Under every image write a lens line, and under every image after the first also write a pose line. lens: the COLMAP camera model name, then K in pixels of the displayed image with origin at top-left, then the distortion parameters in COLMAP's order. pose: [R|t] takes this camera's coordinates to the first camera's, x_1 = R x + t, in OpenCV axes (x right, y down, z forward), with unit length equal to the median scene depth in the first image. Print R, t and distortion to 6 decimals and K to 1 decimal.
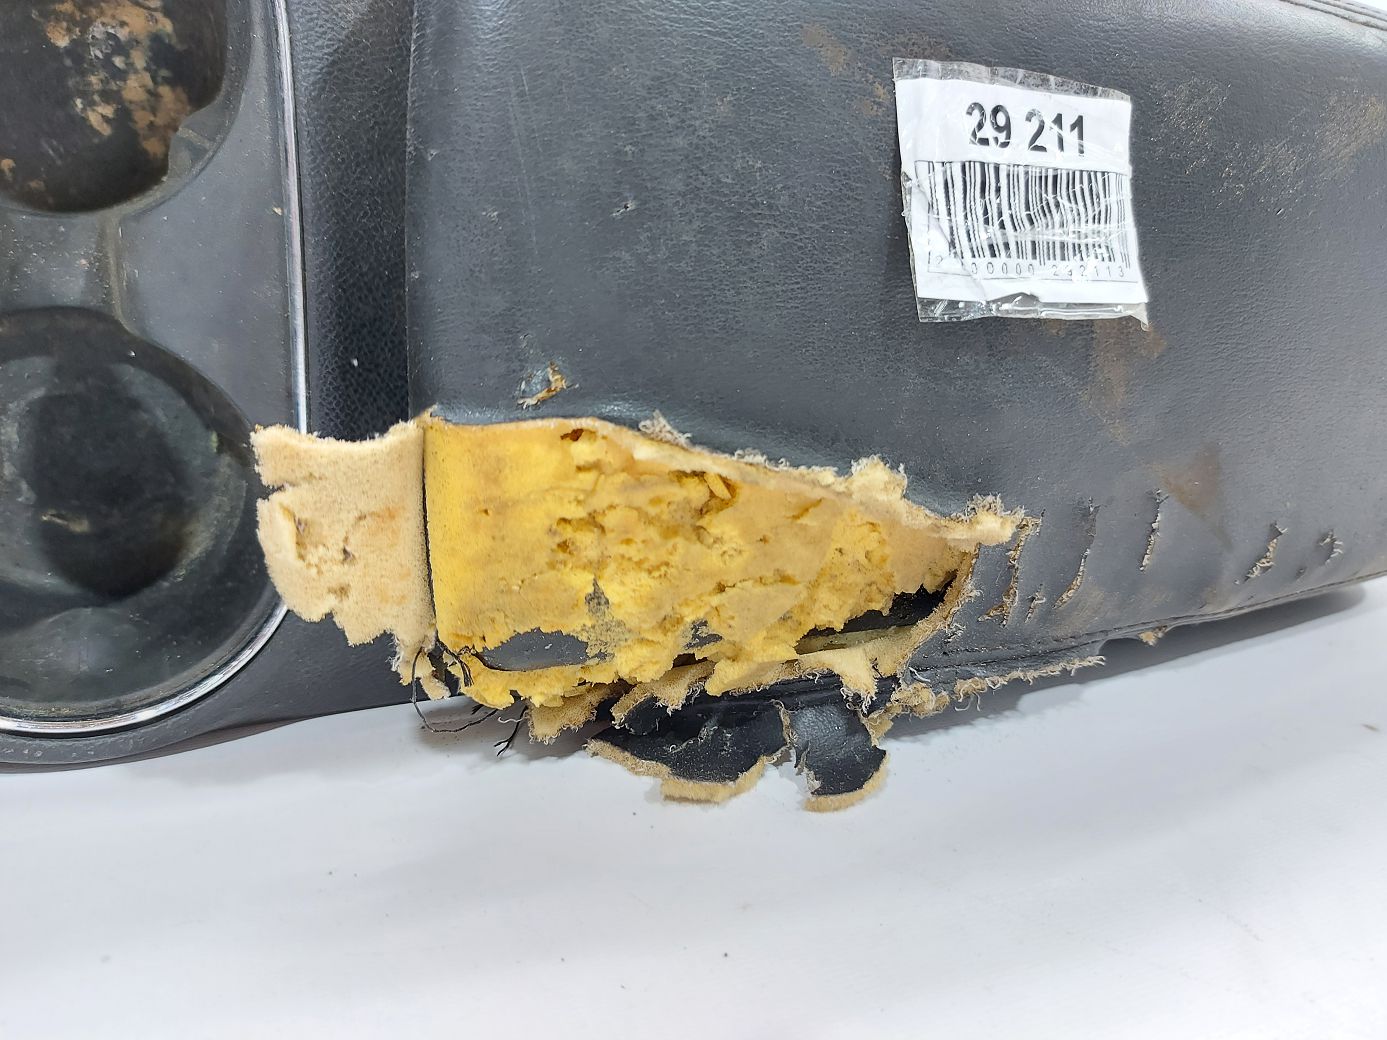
lens RADIAL K [[979.5, 0, 697.4], [0, 979.5, 514.8], [0, 0, 1]] dist [-0.009486, -0.007934]
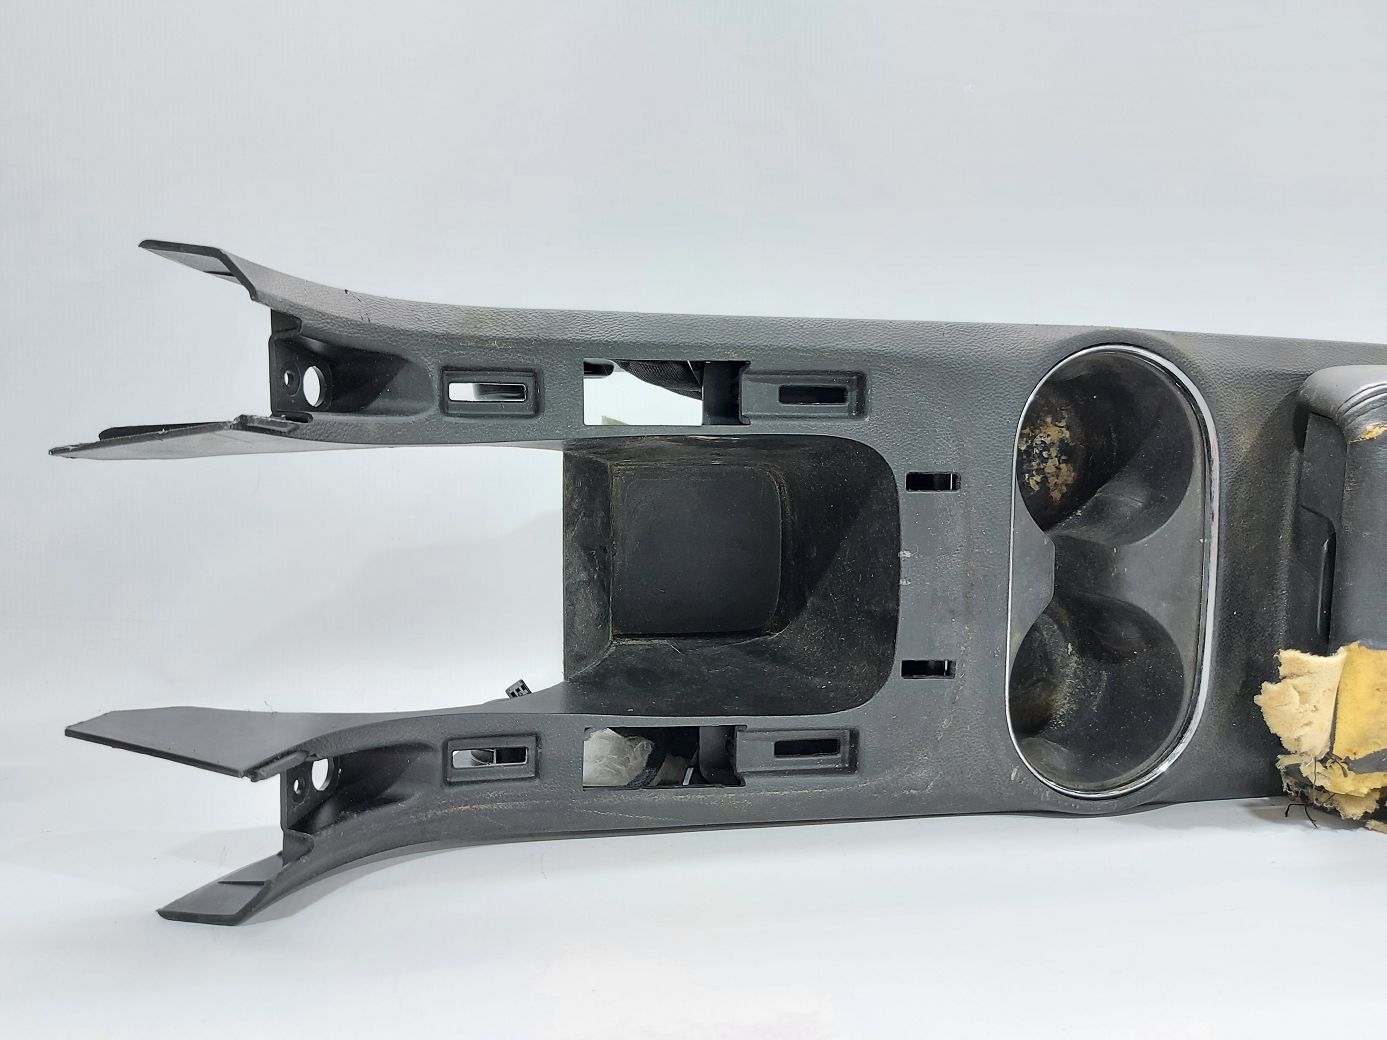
lens RADIAL K [[979.5, 0, 691.6], [0, 979.5, 530.5], [0, 0, 1]] dist [-0.009486, -0.007934]
pose [[0.956882, -0.016822, -0.289988, -0.714020], [-0.034888, 0.984439, -0.172226, 0.050232], [0.288373, 0.174917, 0.941406, -1.043582]]
